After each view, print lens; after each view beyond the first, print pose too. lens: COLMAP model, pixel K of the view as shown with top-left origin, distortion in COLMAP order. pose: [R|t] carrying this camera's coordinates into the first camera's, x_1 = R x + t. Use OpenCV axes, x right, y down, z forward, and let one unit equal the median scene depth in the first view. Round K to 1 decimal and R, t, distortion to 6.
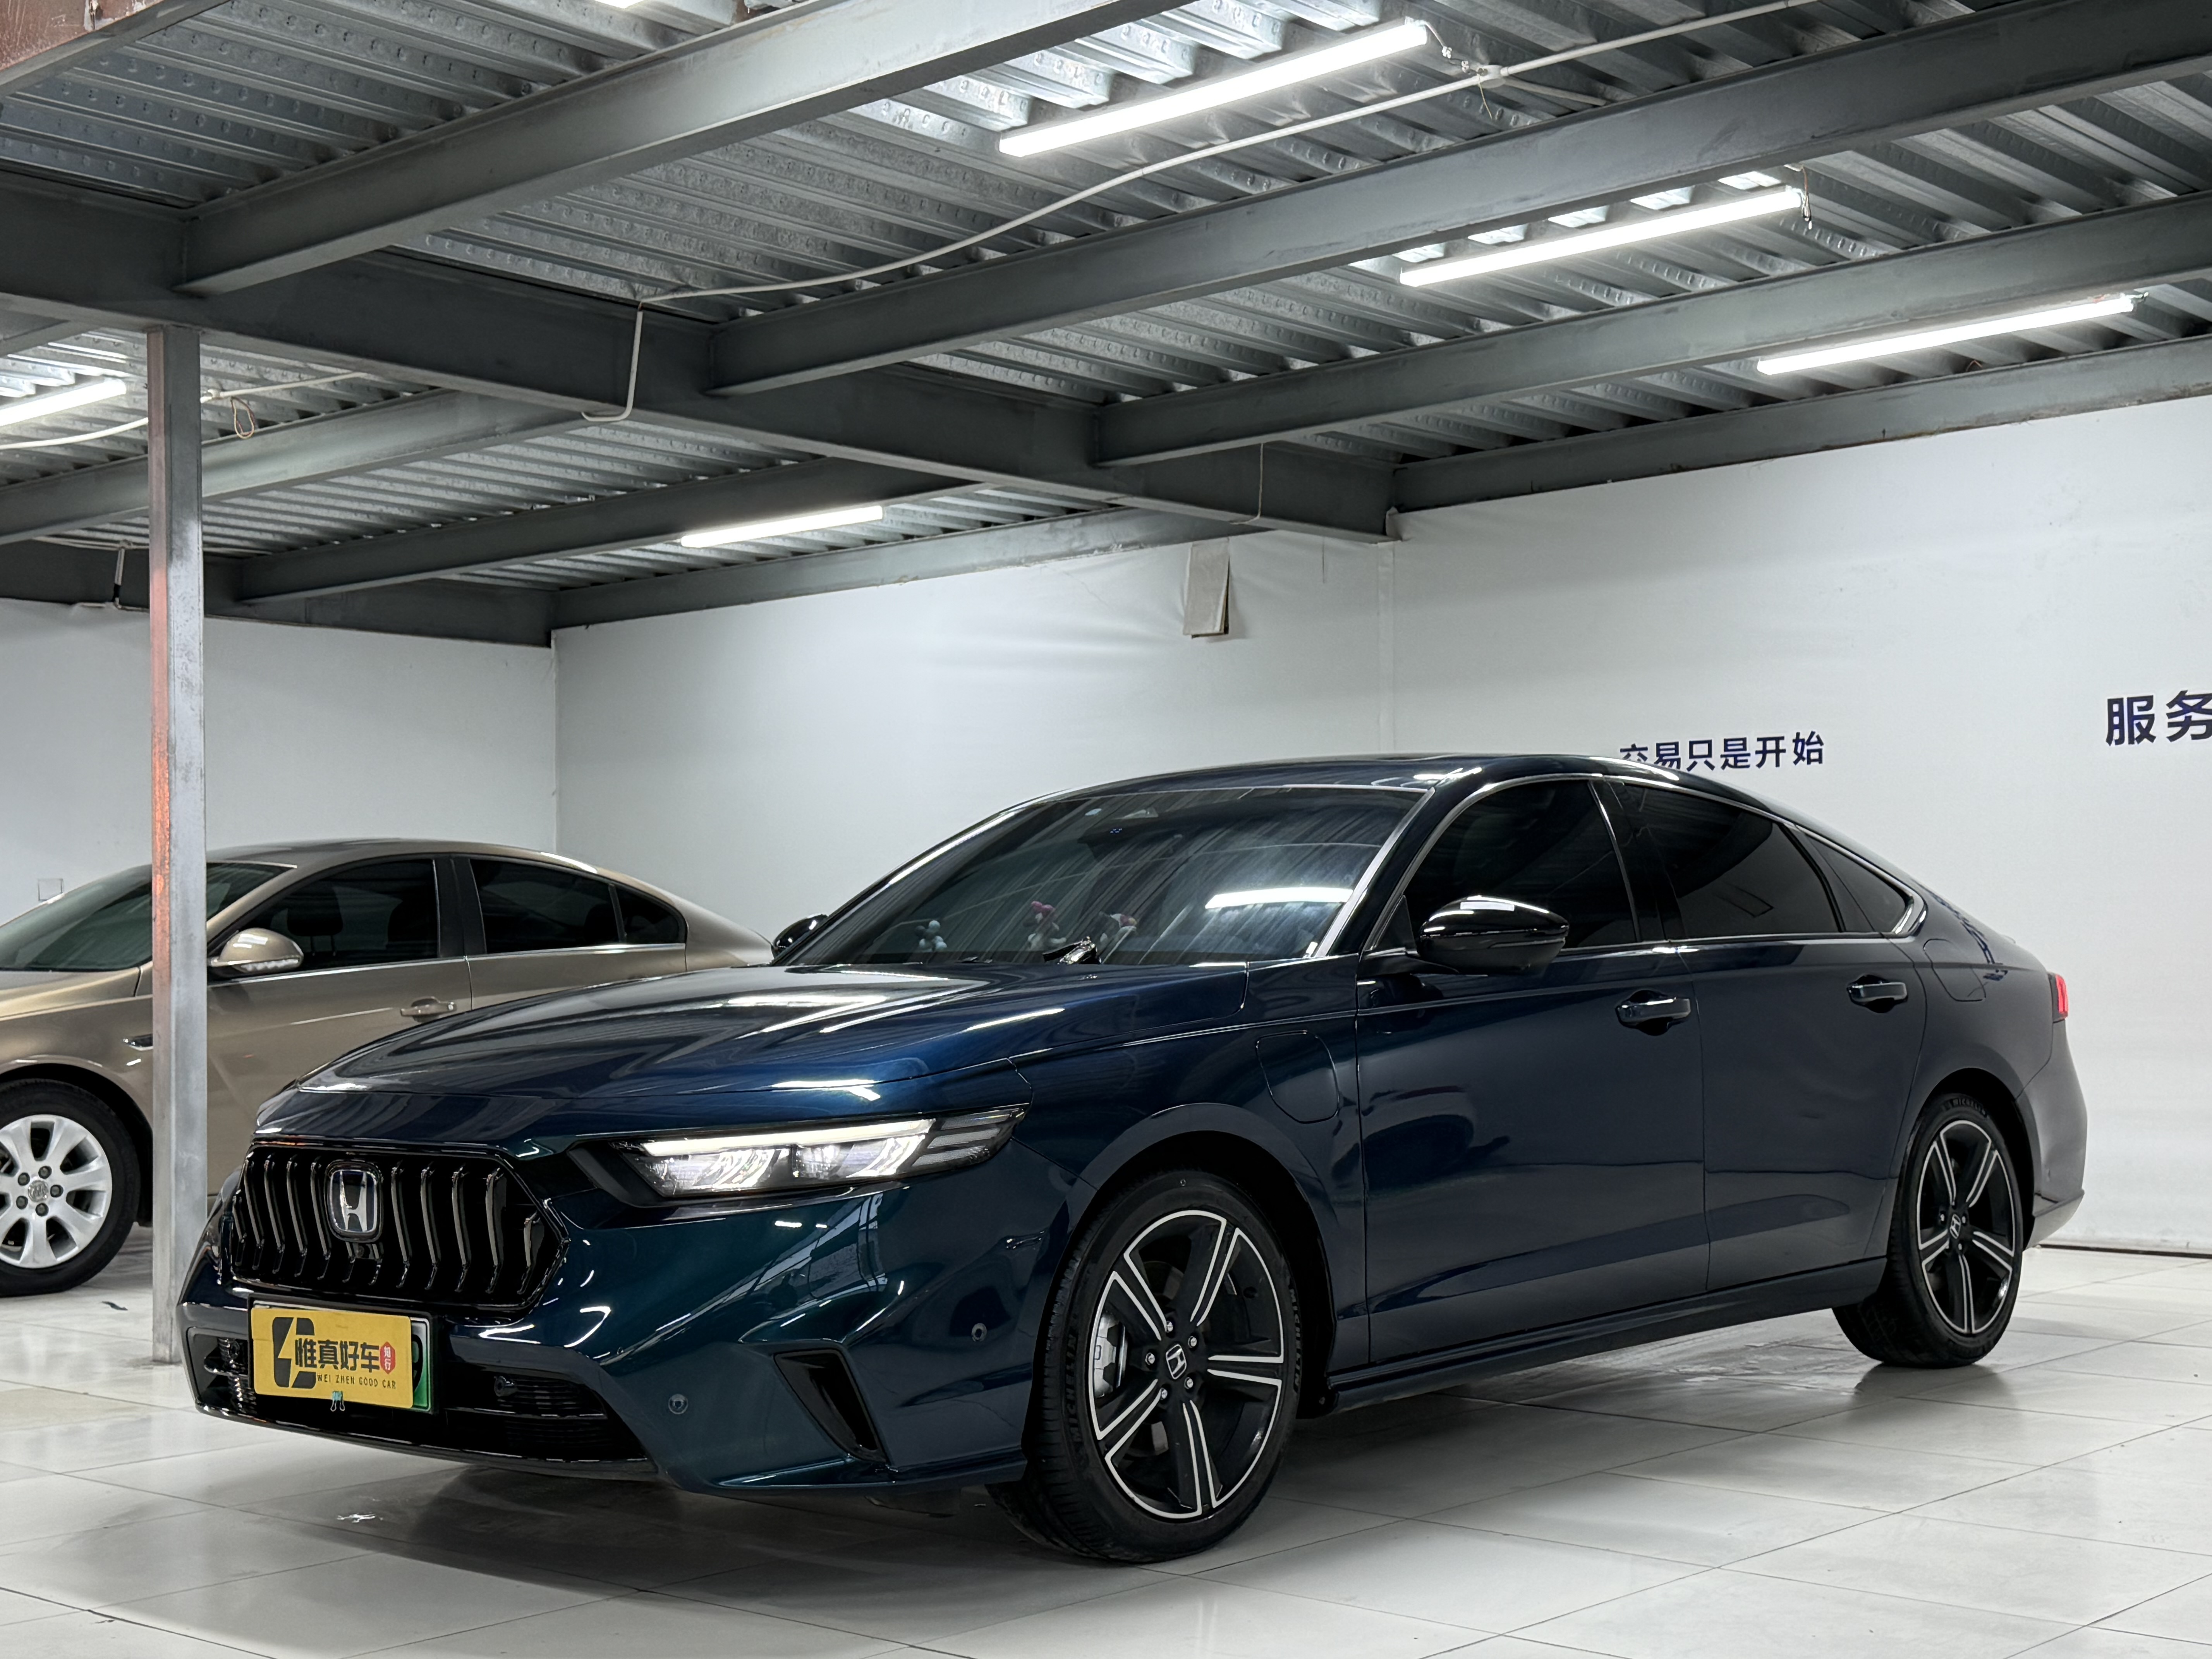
lens RADIAL K [[2876.4, 0, 1106.0], [0, 2876.4, 829.5], [0, 0, 1]] dist [0.140143, -0.029880]
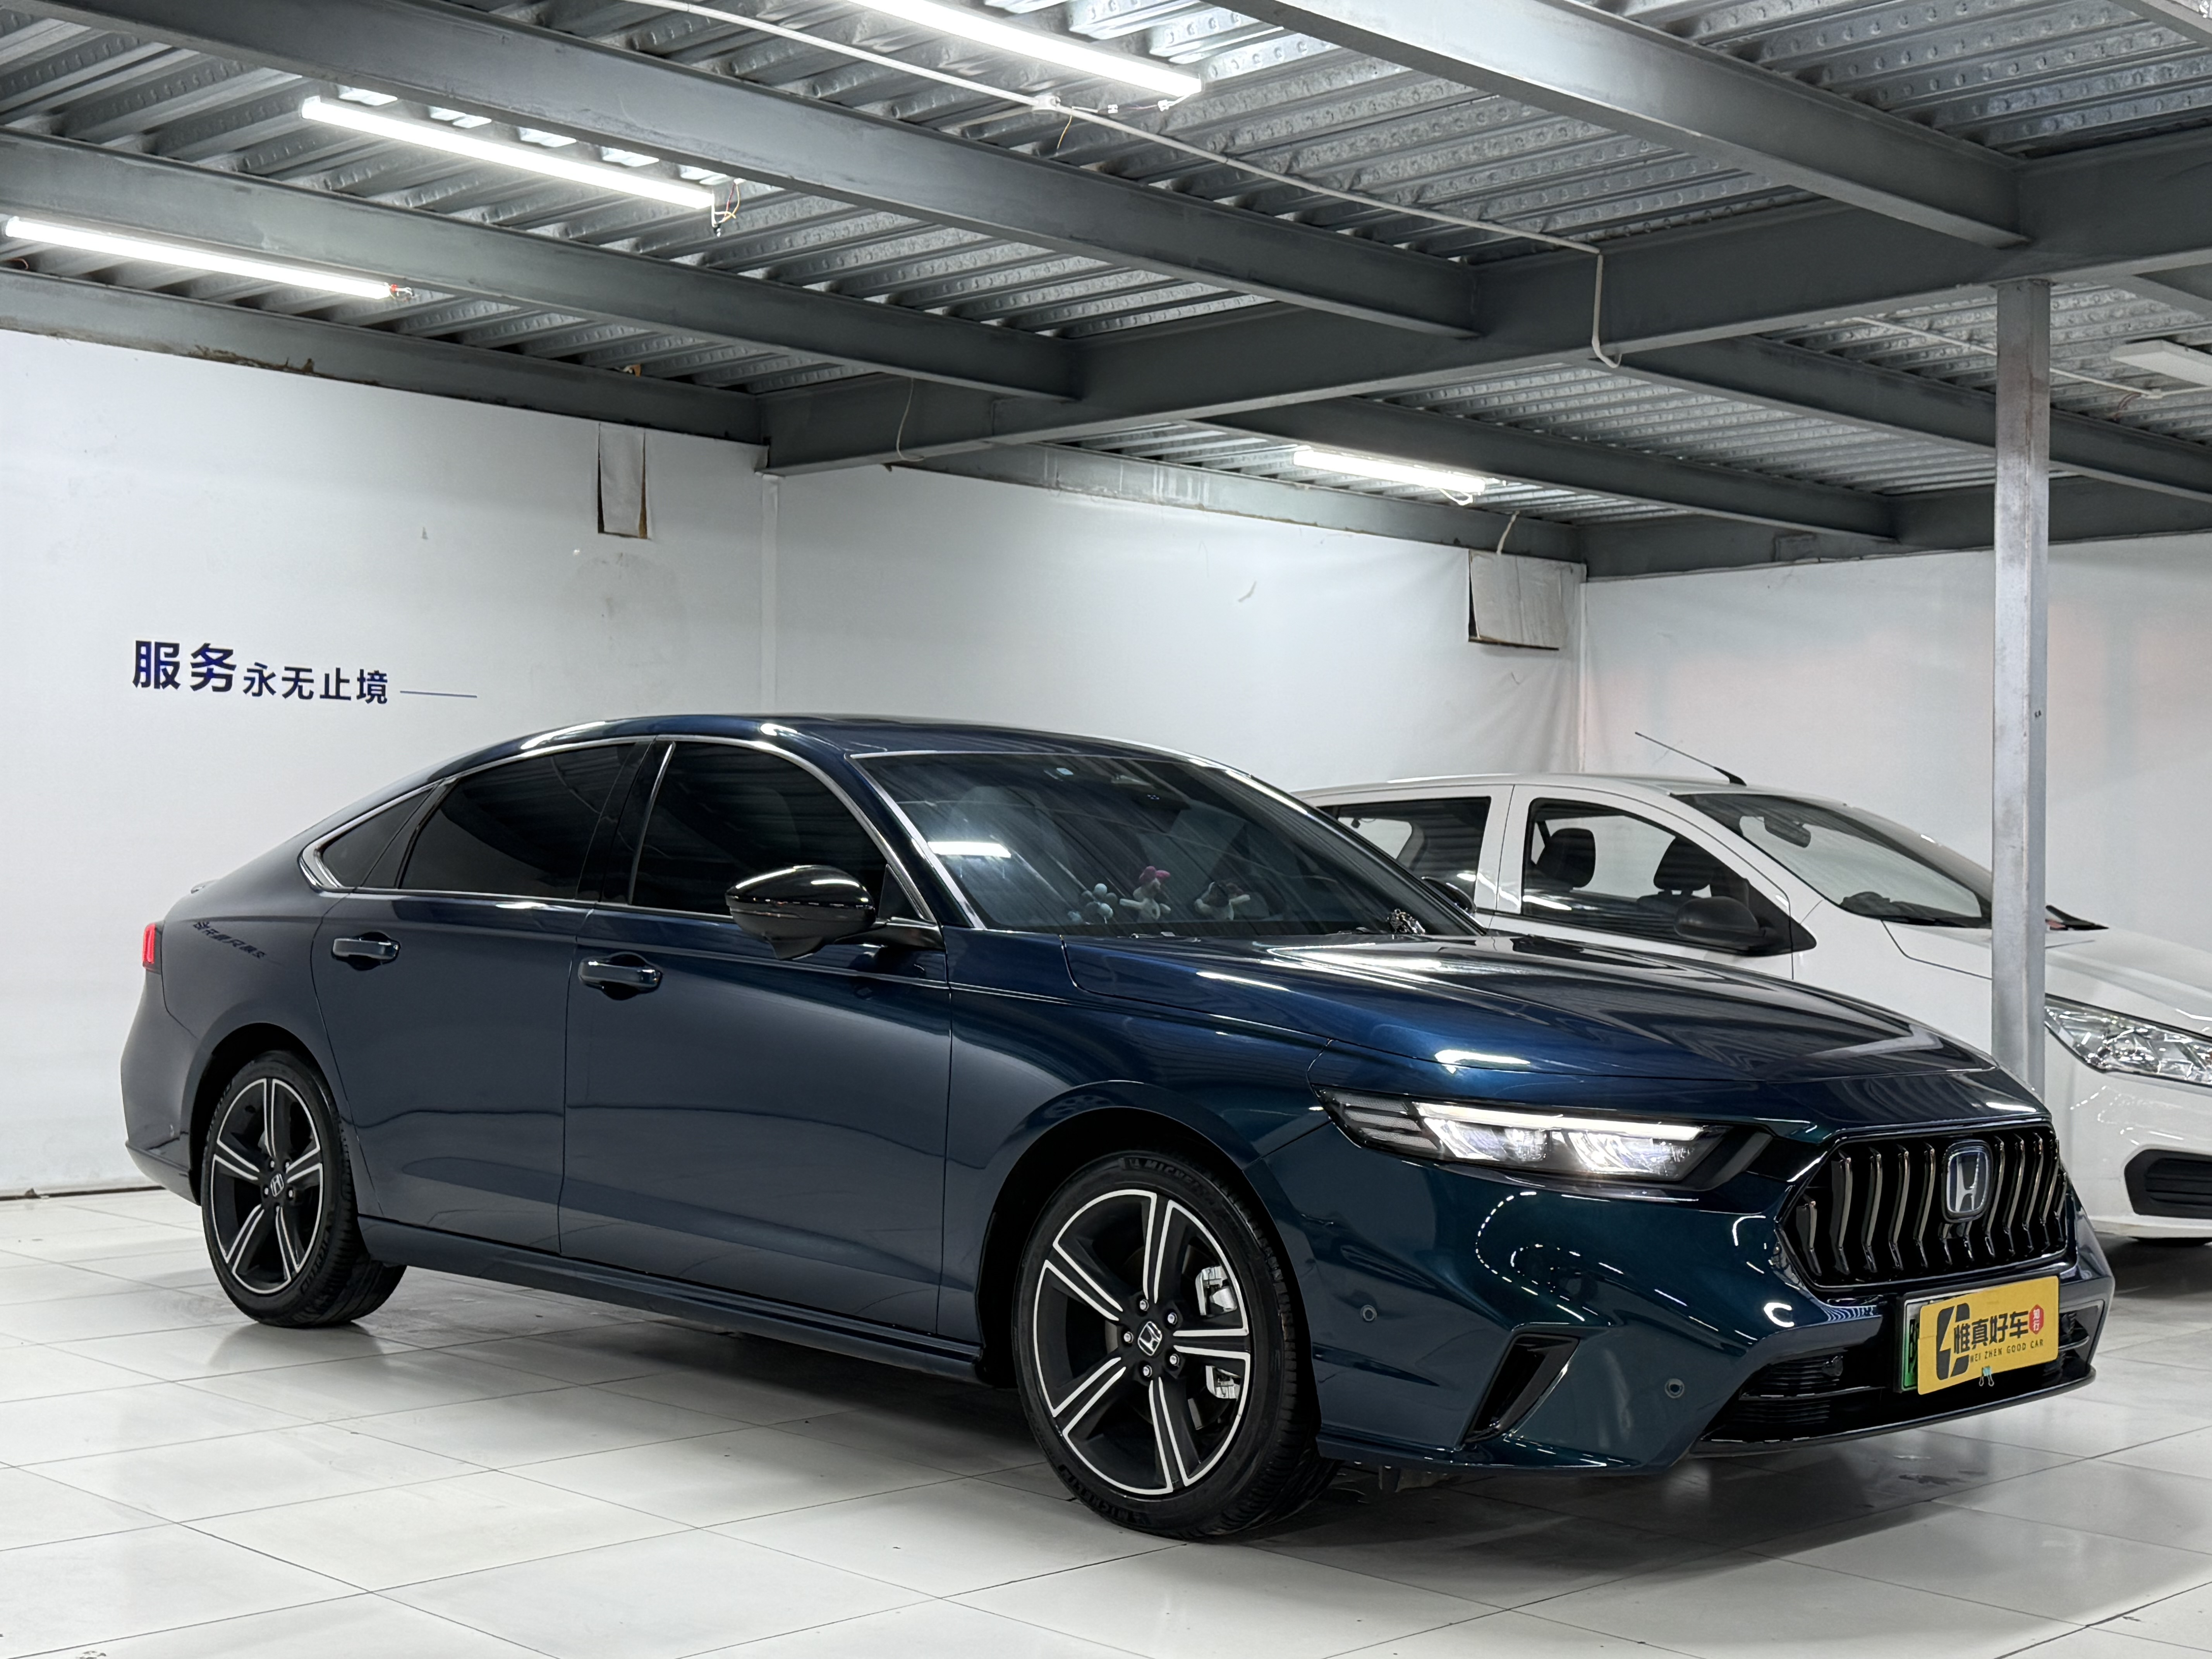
lens RADIAL K [[2876.4, 0, 1106.0], [0, 2876.4, 829.5], [0, 0, 1]] dist [0.140143, -0.029880]
pose [[0.056874, 0.027507, 0.998002, -0.645868], [-0.062081, 0.997783, -0.023963, 0.023583], [-0.996449, -0.060594, 0.058455, 0.620025]]
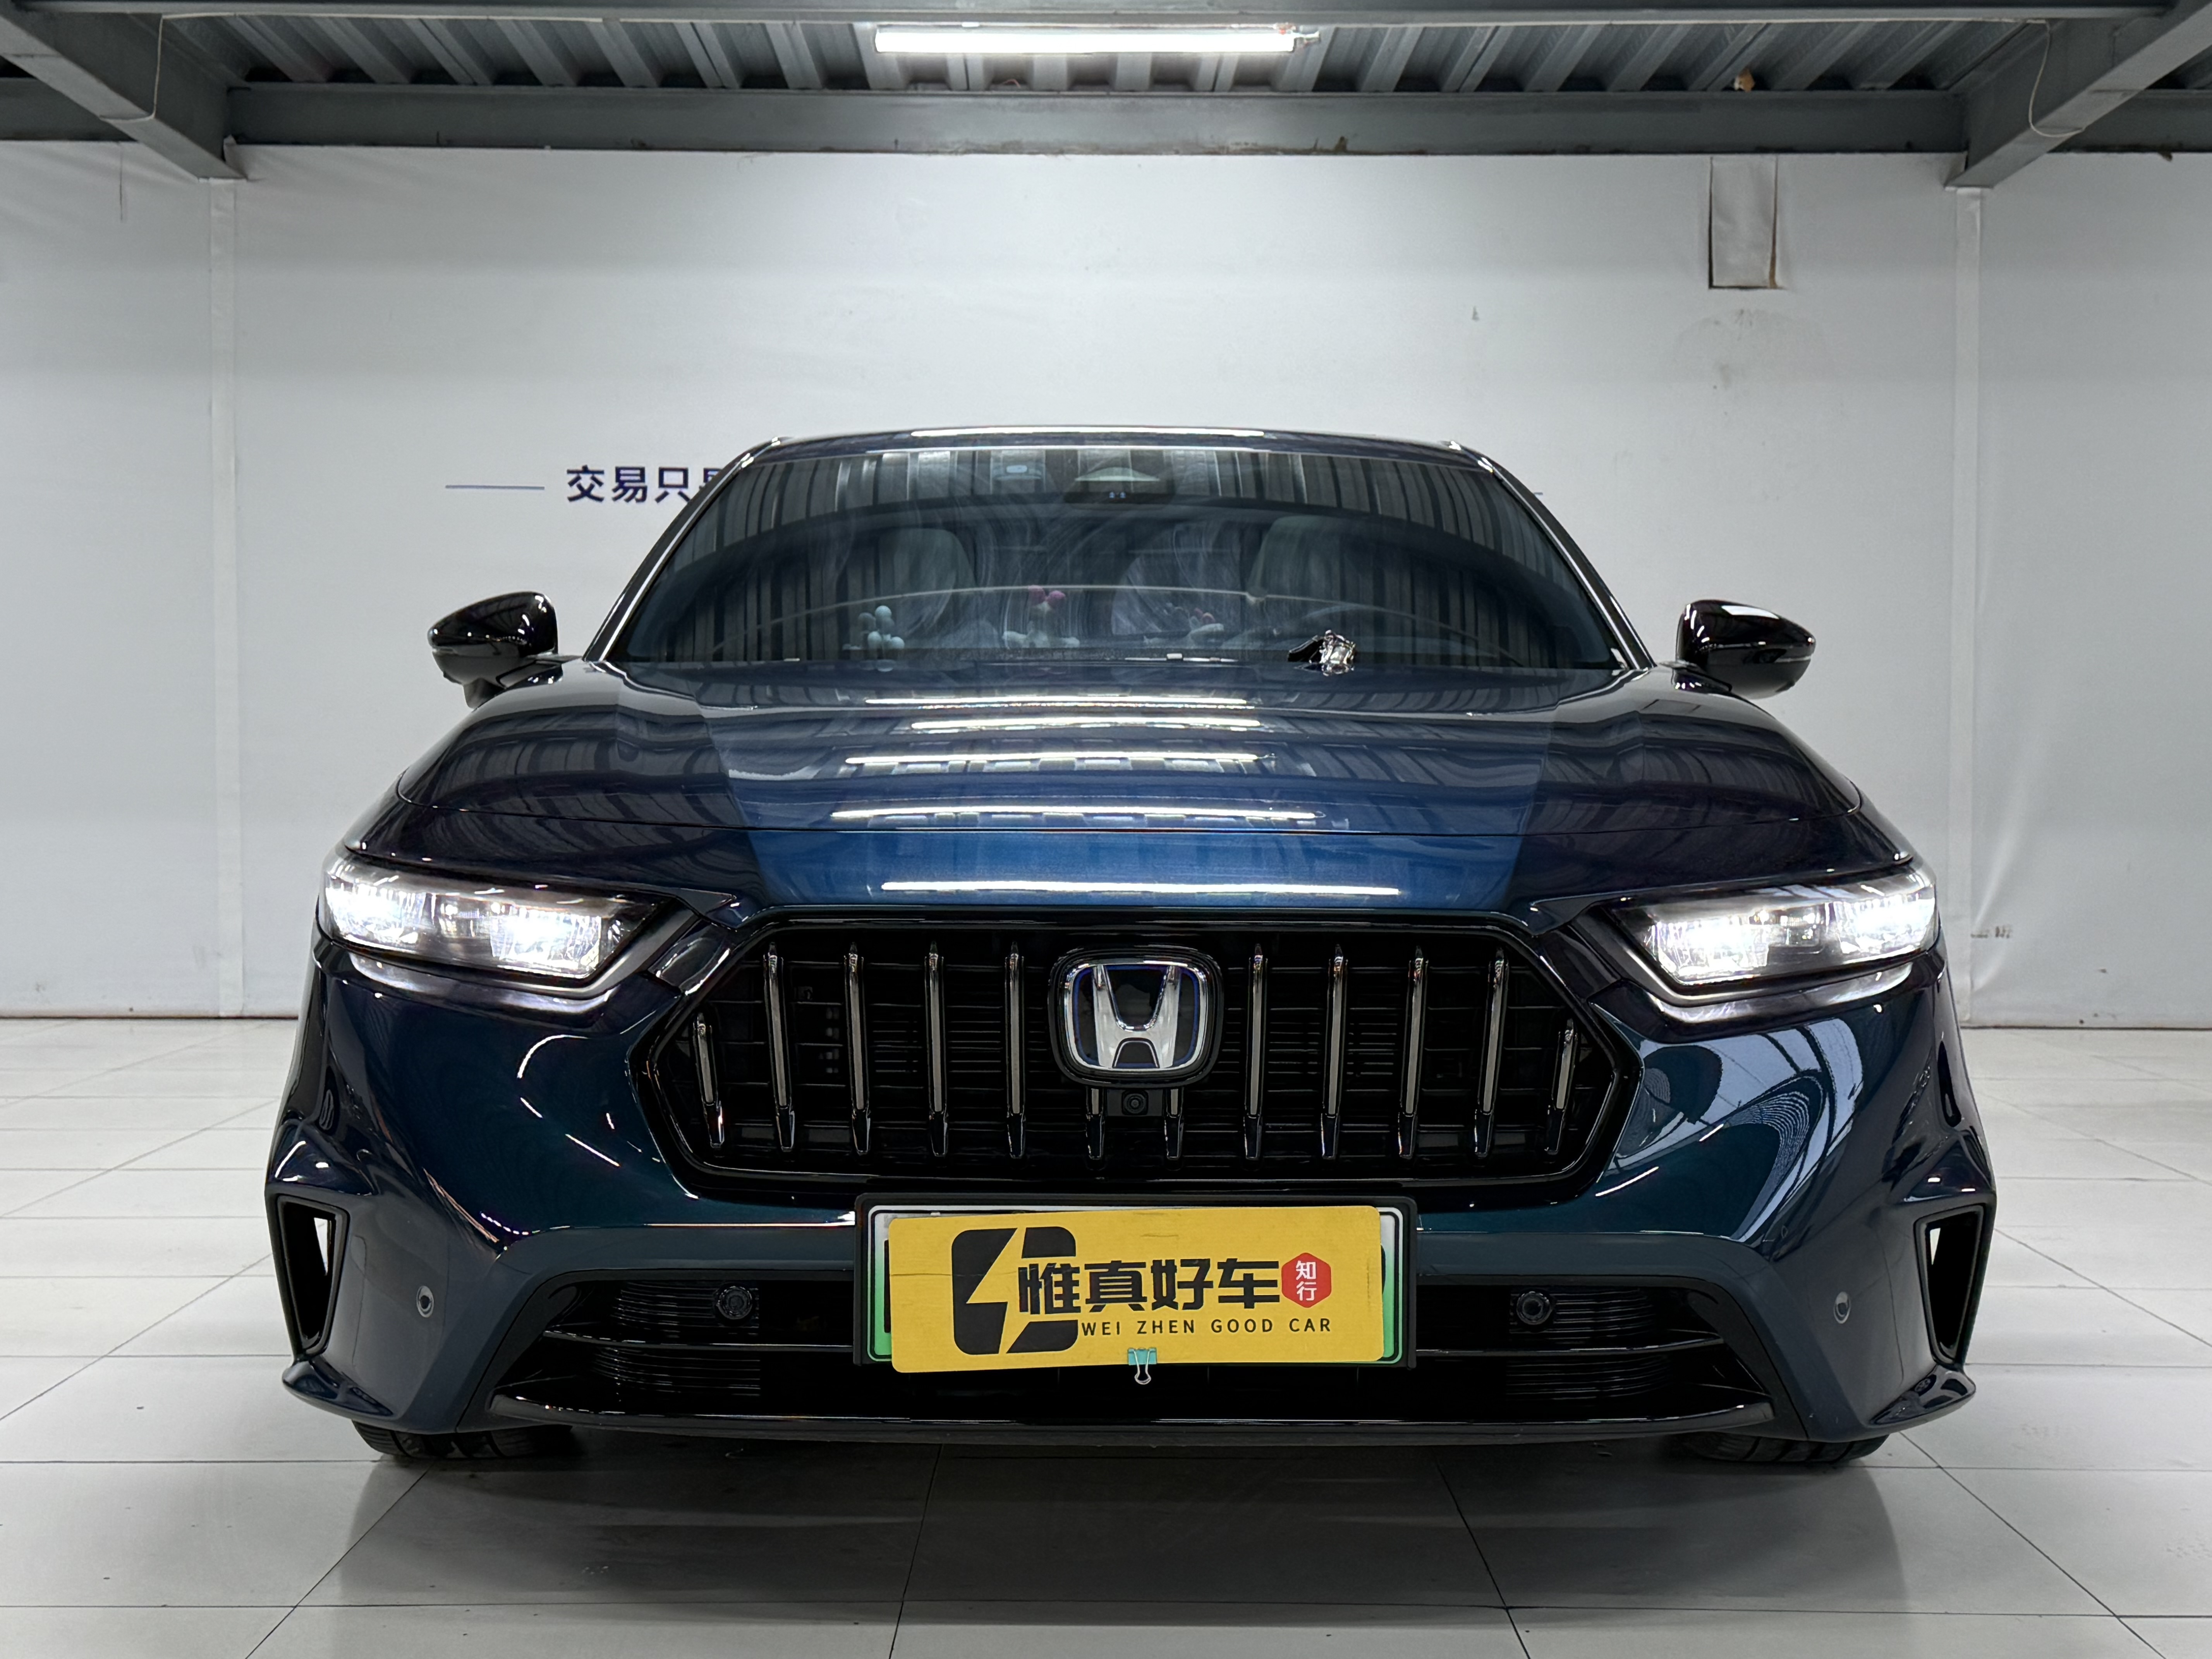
lens RADIAL K [[2876.4, 0, 1106.0], [0, 2876.4, 829.5], [0, 0, 1]] dist [0.140143, -0.029880]
pose [[0.744360, -0.001435, 0.667777, -0.317269], [-0.044423, 0.997676, 0.051662, 0.030887], [-0.666299, -0.068119, 0.742566, 0.292028]]
